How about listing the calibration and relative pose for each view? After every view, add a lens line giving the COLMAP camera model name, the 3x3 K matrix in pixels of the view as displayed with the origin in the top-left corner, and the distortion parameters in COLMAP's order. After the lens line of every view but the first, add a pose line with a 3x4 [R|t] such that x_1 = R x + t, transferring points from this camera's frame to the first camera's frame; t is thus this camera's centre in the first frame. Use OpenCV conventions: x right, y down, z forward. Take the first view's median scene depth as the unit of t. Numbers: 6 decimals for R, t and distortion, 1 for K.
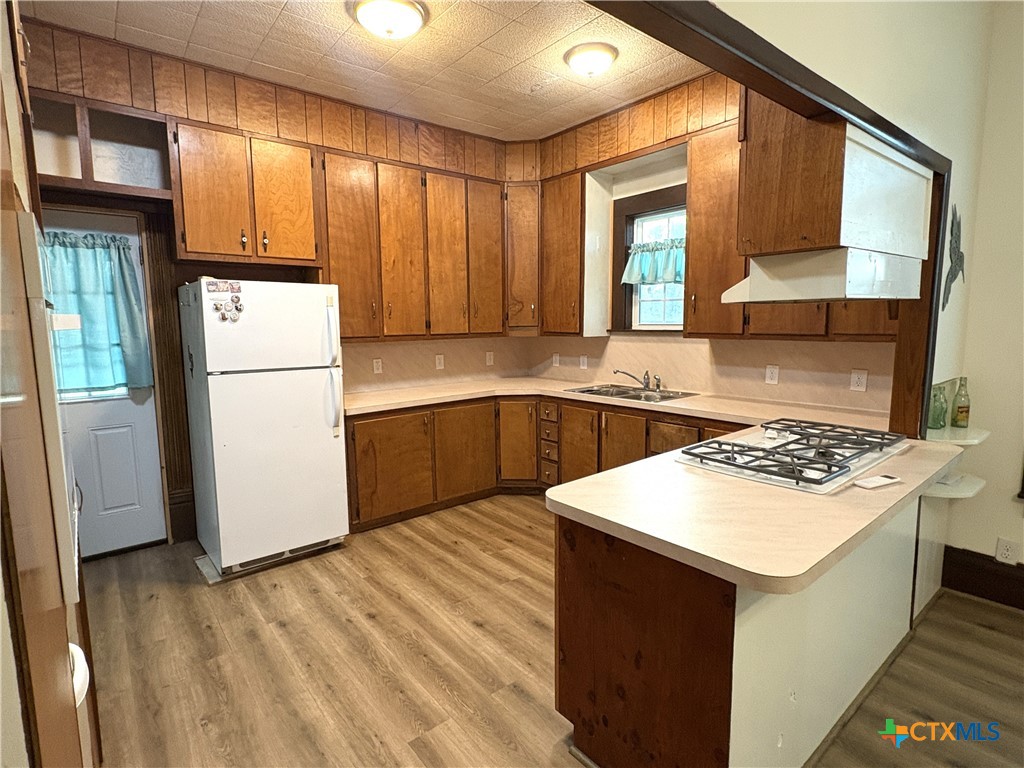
lens RADIAL K [[530.3, 0, 512.0], [0, 530.3, 384.0], [0, 0, 1]] dist [-0.000240, -0.000263]
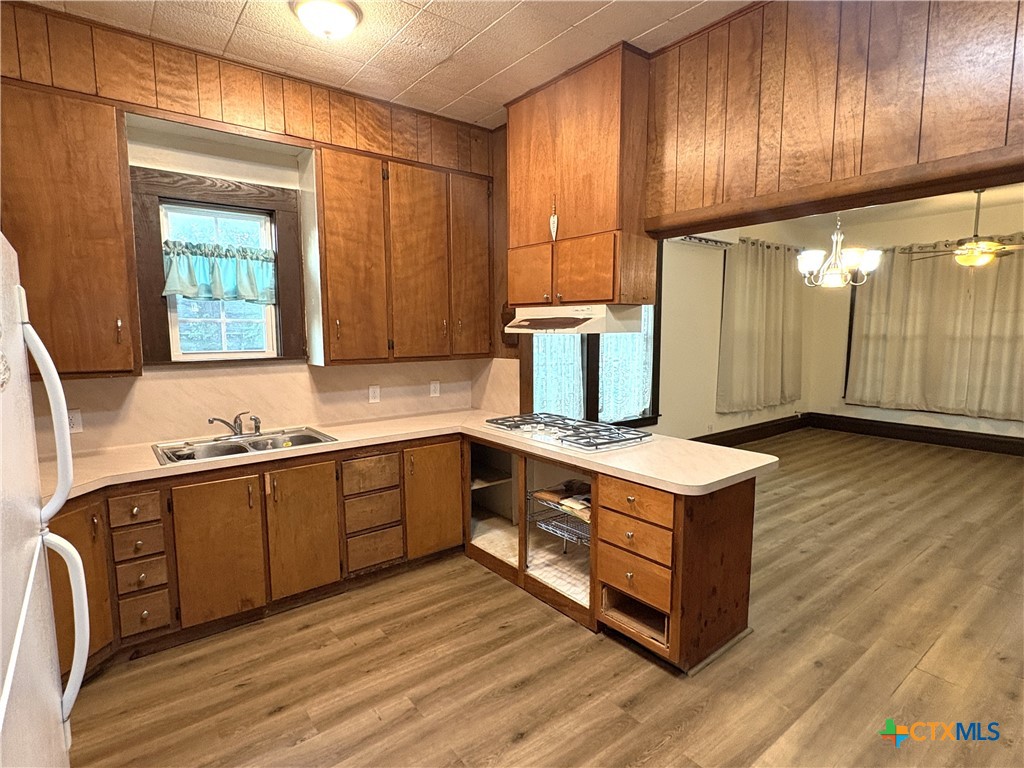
lens RADIAL K [[528.2, 0, 512.0], [0, 528.2, 384.0], [0, 0, 1]] dist [0.002923, 0.000645]
pose [[0.018951, -0.093641, 0.995426, -0.622810], [0.126215, 0.987864, 0.090526, -0.106863], [-0.991822, 0.123922, 0.030540, 0.721504]]
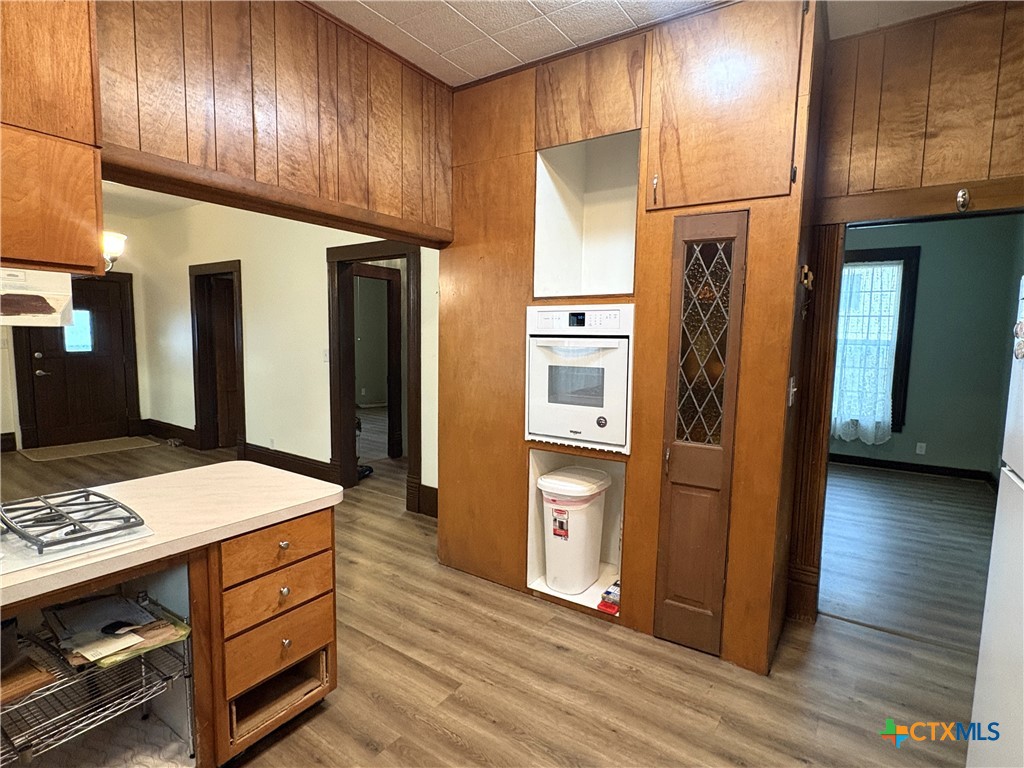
lens RADIAL K [[530.3, 0, 512.0], [0, 530.3, 384.0], [0, 0, 1]] dist [-0.000240, -0.000263]
pose [[-0.959539, 0.022567, -0.280670, 0.014917], [-0.040619, 0.975264, 0.217278, -0.161121], [0.278631, 0.219887, -0.934887, 1.156406]]
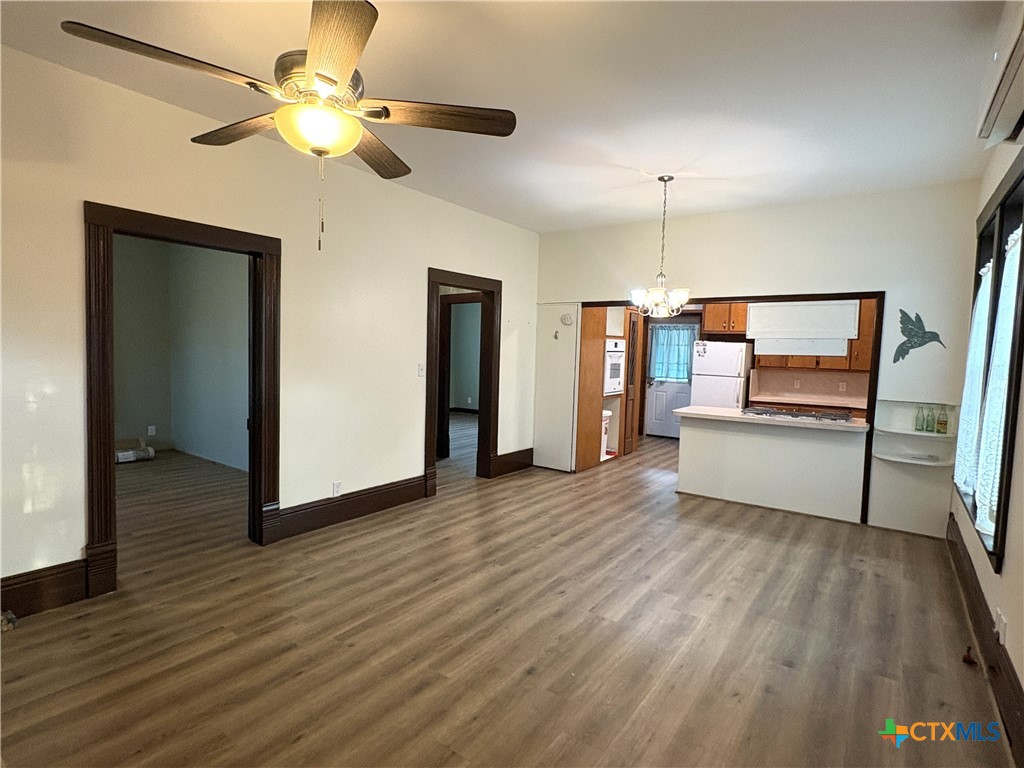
lens RADIAL K [[530.3, 0, 512.0], [0, 530.3, 384.0], [0, 0, 1]] dist [-0.000240, -0.000263]
pose [[0.263268, 0.082364, -0.961200, 1.683939], [-0.149402, 0.987809, 0.043724, 0.046630], [0.953084, 0.132094, 0.272364, -0.619425]]
